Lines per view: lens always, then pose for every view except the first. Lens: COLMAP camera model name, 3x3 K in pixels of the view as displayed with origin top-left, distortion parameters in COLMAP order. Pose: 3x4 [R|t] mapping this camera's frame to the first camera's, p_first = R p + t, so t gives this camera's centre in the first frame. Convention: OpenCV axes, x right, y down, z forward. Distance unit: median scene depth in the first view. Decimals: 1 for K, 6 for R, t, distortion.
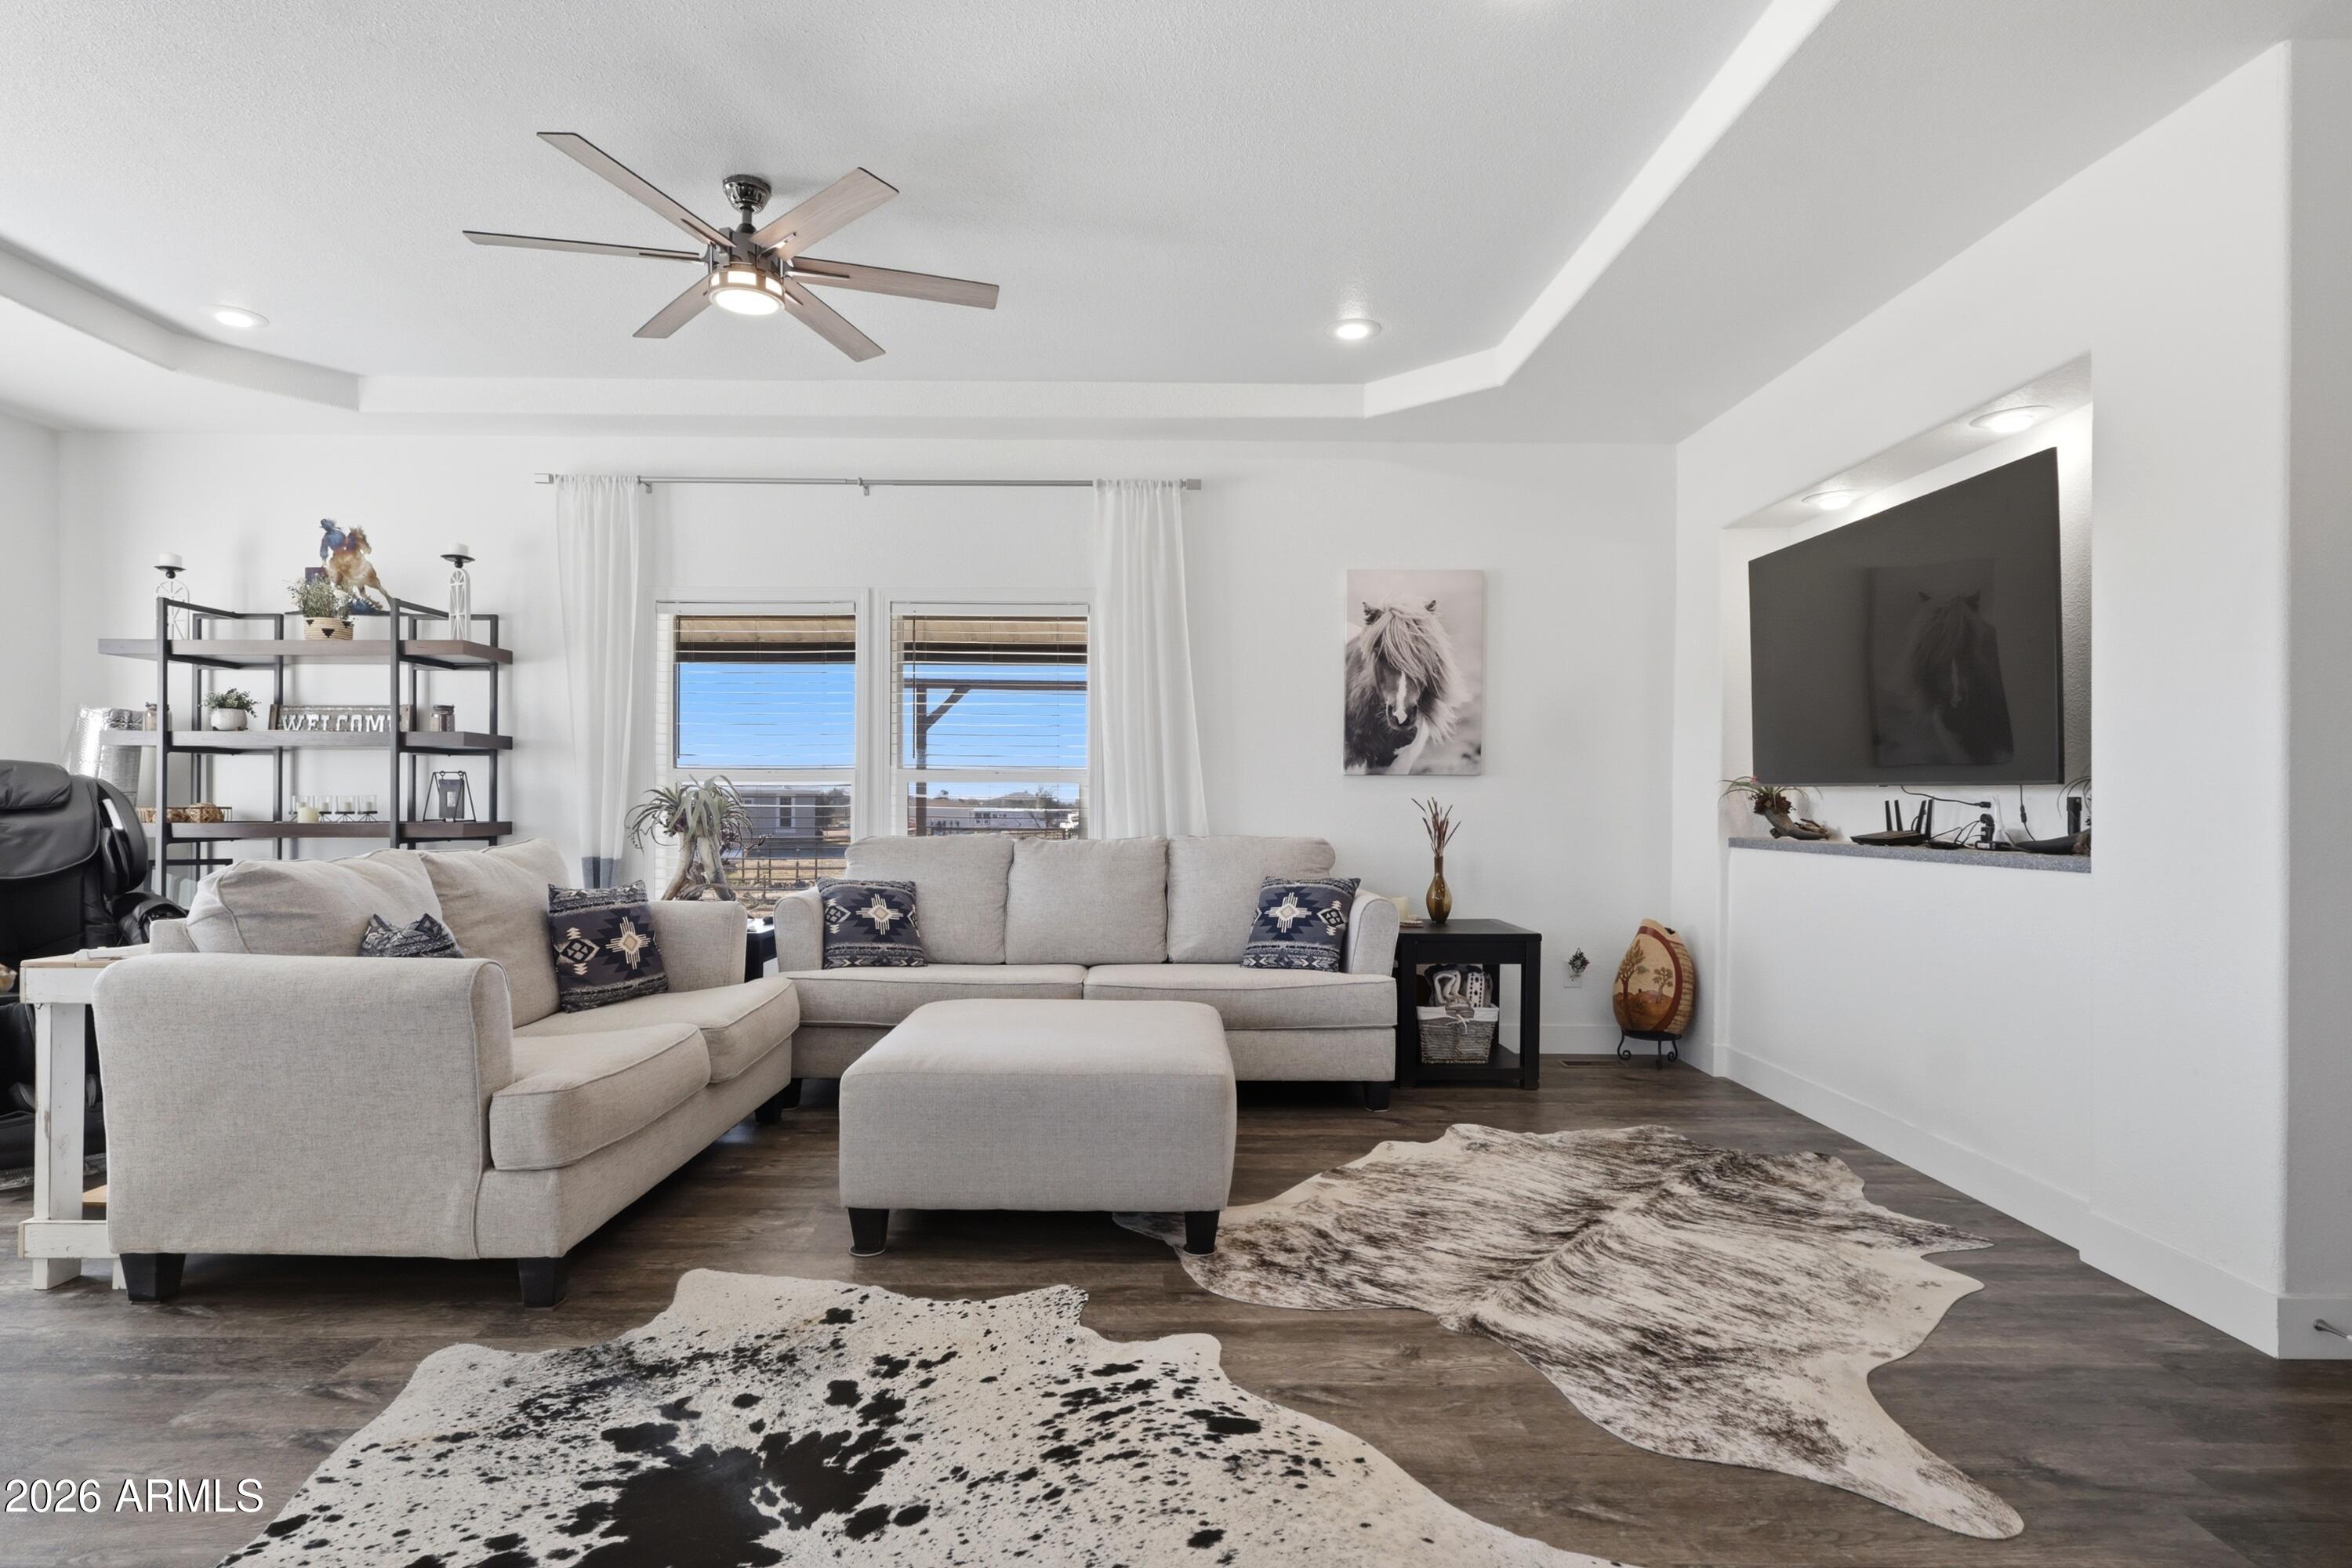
lens RADIAL K [[1114.8, 0, 1167.6], [0, 1114.8, 787.6], [0, 0, 1]] dist [0.001373, 0.000399]
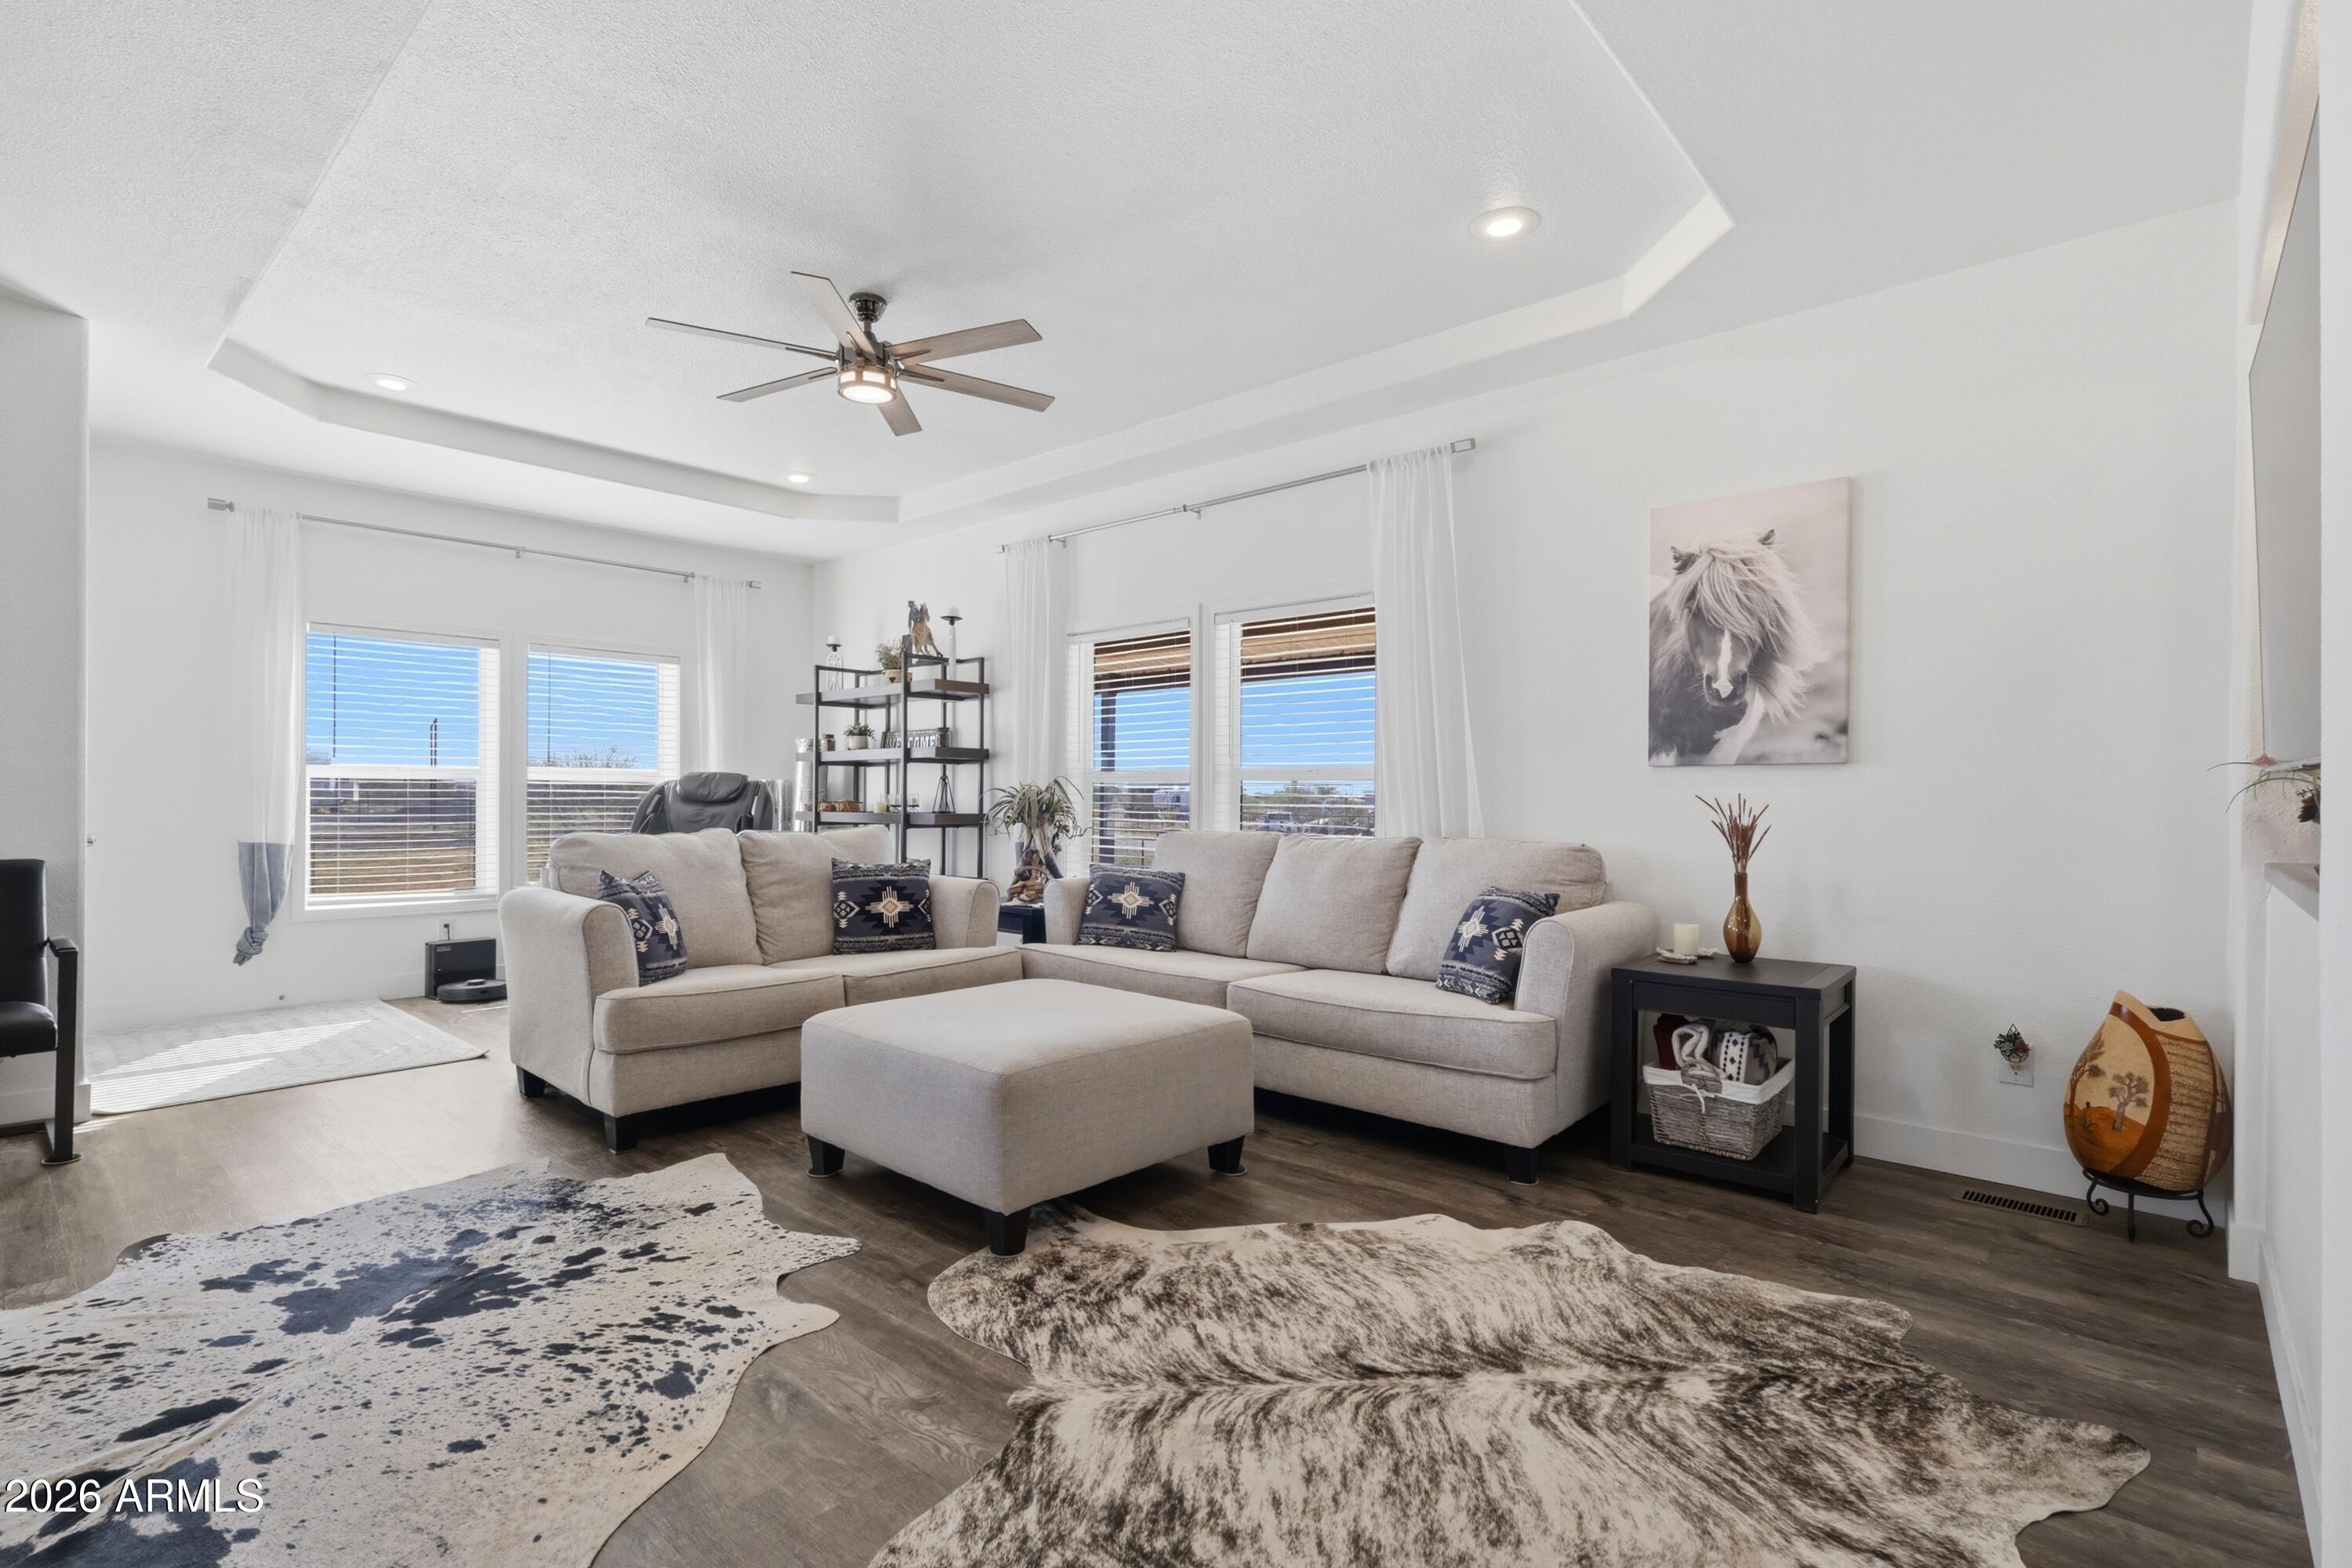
lens RADIAL K [[1059.9, 0, 1179.5], [0, 1059.9, 781.3], [0, 0, 1]] dist [0.001957, 0.000500]
pose [[0.755907, -0.009306, -0.654612, 0.625269], [0.004202, 0.999947, -0.009364, 0.007949], [0.654665, 0.004328, 0.755907, 0.320755]]
